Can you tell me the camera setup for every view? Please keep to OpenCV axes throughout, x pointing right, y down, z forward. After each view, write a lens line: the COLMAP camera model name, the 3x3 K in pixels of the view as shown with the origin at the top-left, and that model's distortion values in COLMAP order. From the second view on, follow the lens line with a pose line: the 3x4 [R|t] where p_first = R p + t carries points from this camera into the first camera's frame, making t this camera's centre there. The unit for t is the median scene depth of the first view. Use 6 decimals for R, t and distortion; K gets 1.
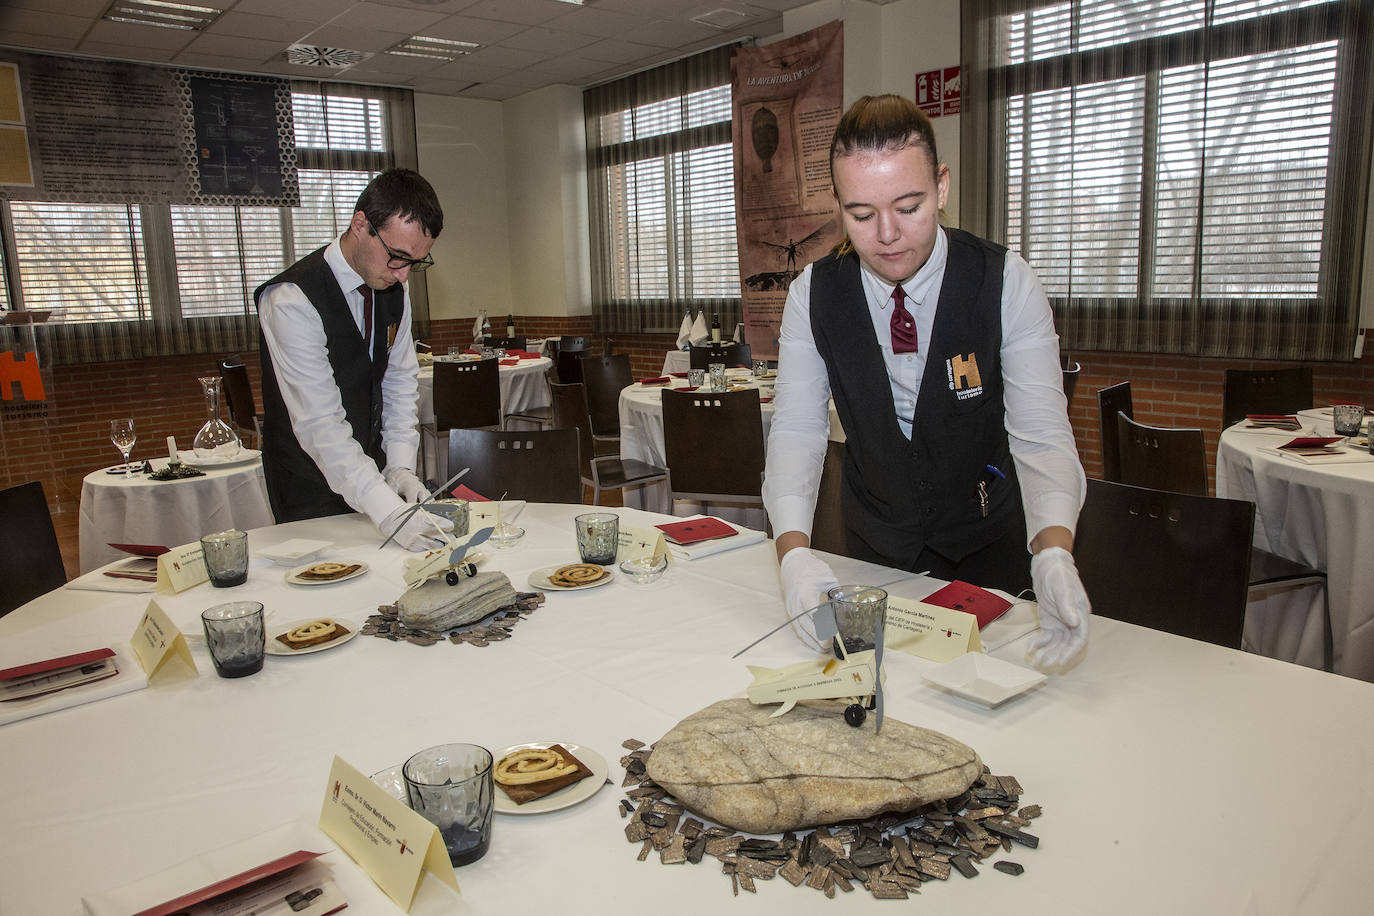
lens RADIAL K [[921.3, 0, 702.7], [0, 921.3, 450.3], [0, 0, 1]] dist [-0.119899, 0.066175]
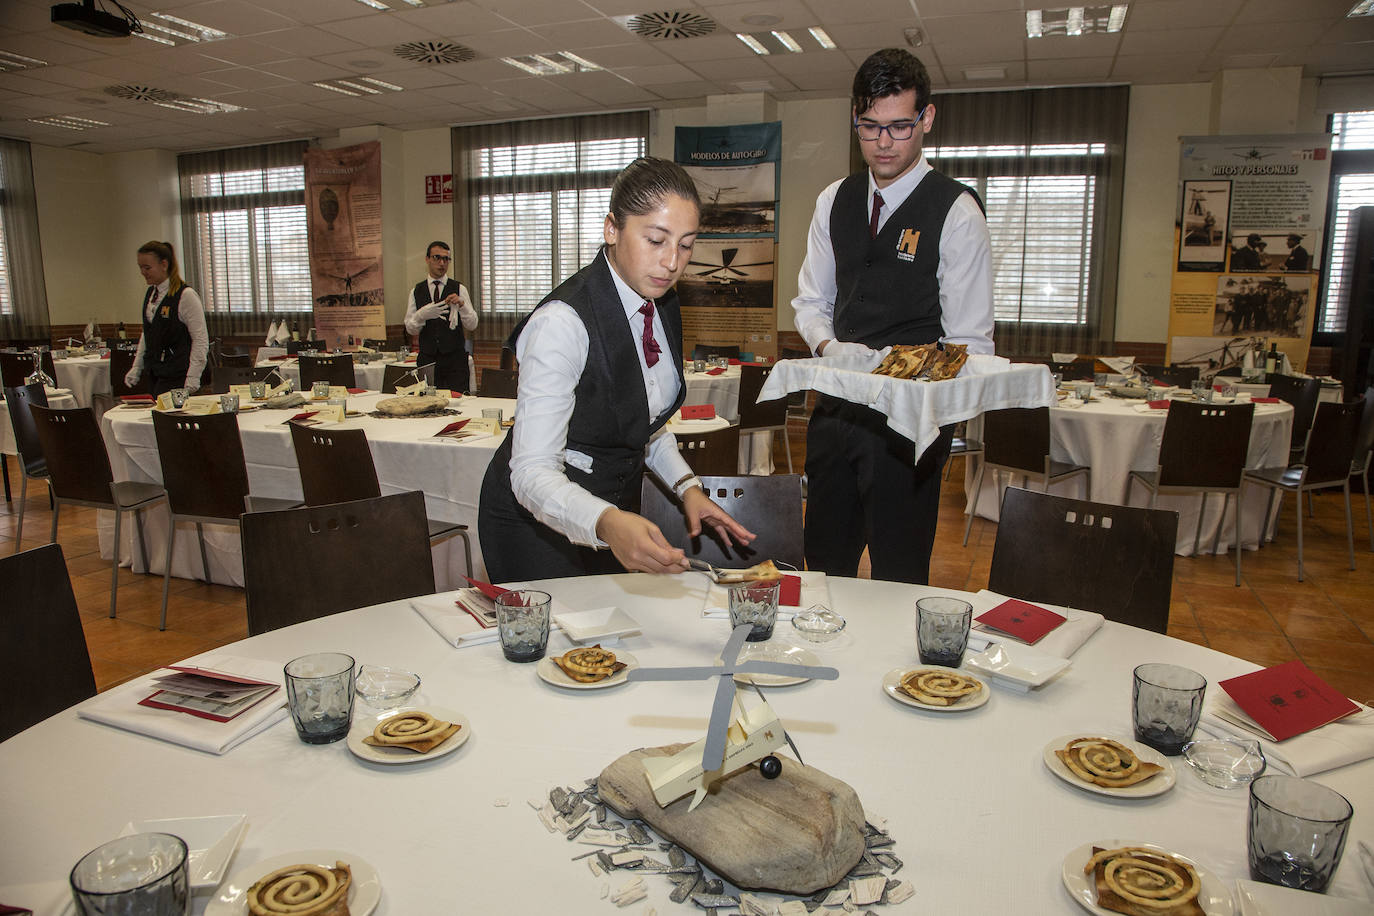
lens RADIAL K [[921.3, 0, 702.7], [0, 921.3, 450.3], [0, 0, 1]] dist [-0.119899, 0.066175]
pose [[0.873253, -0.048777, 0.484819, -0.134906], [0.059304, 0.998220, -0.006388, 0.114719], [-0.483644, 0.034330, 0.874591, -0.623423]]
